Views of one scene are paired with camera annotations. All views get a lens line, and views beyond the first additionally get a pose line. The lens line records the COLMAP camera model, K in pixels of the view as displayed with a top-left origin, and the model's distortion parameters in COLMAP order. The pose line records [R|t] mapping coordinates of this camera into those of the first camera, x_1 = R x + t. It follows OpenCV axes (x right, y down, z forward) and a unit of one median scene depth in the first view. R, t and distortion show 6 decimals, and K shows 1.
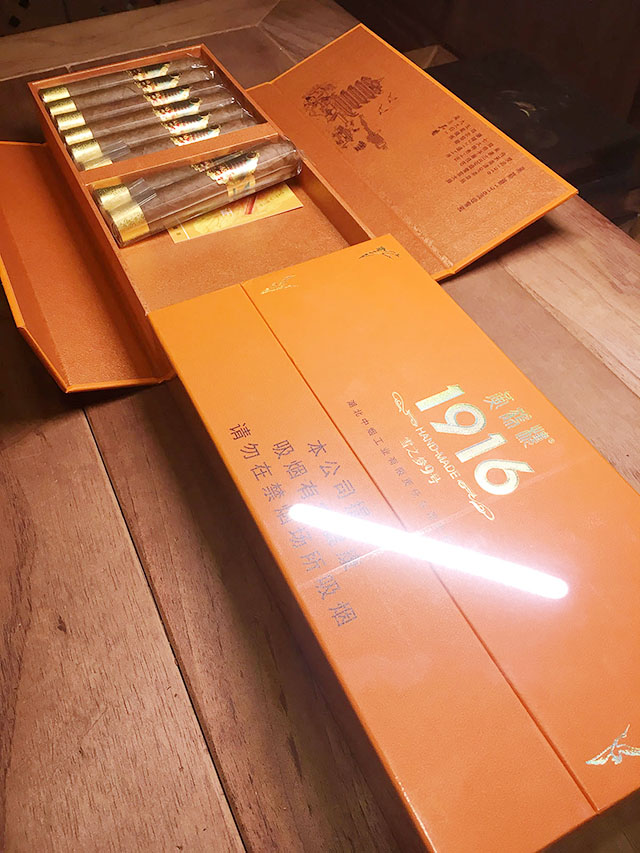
lens RADIAL K [[729.9, 0, 320.0], [0, 729.9, 426.5], [0, 0, 1]] dist [0.073587, -0.127817]
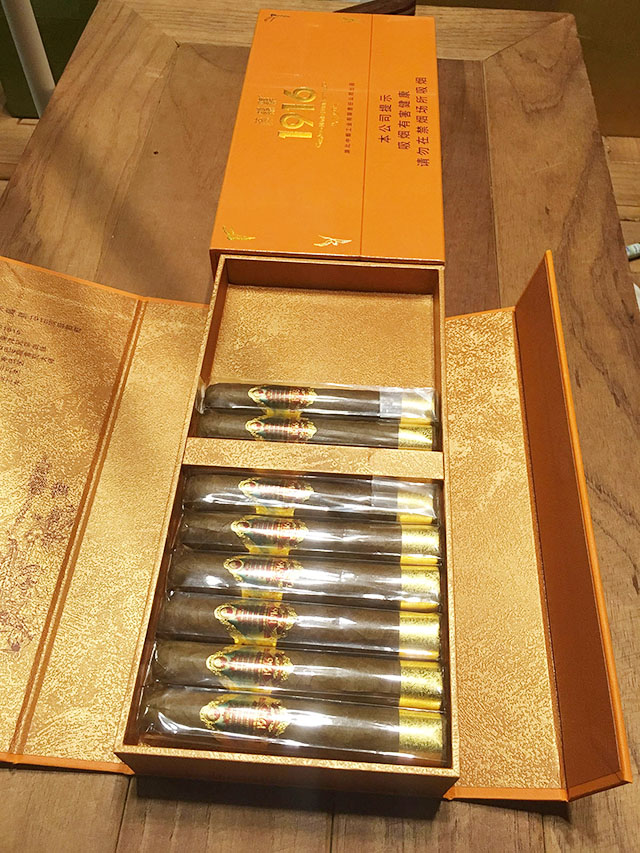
lens RADIAL K [[729.9, 0, 320.0], [0, 729.9, 426.5], [0, 0, 1]] dist [0.073587, -0.127817]
pose [[-0.864433, -0.410429, 0.290351, -0.414210], [0.389533, -0.181668, 0.902918, -1.087841], [-0.317836, 0.893614, 0.316915, 0.745234]]
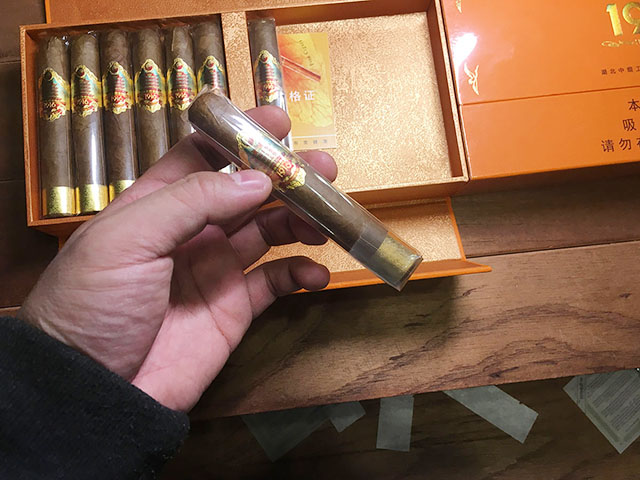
lens RADIAL K [[547.6, 0, 320.0], [0, 547.6, 240.0], [0, 0, 1]] dist [0.073587, -0.127817]
pose [[0.334647, -0.926659, 0.171214, -0.472646], [0.699175, 0.365974, 0.614181, -0.717814], [-0.631796, -0.085825, 0.770368, 0.333482]]
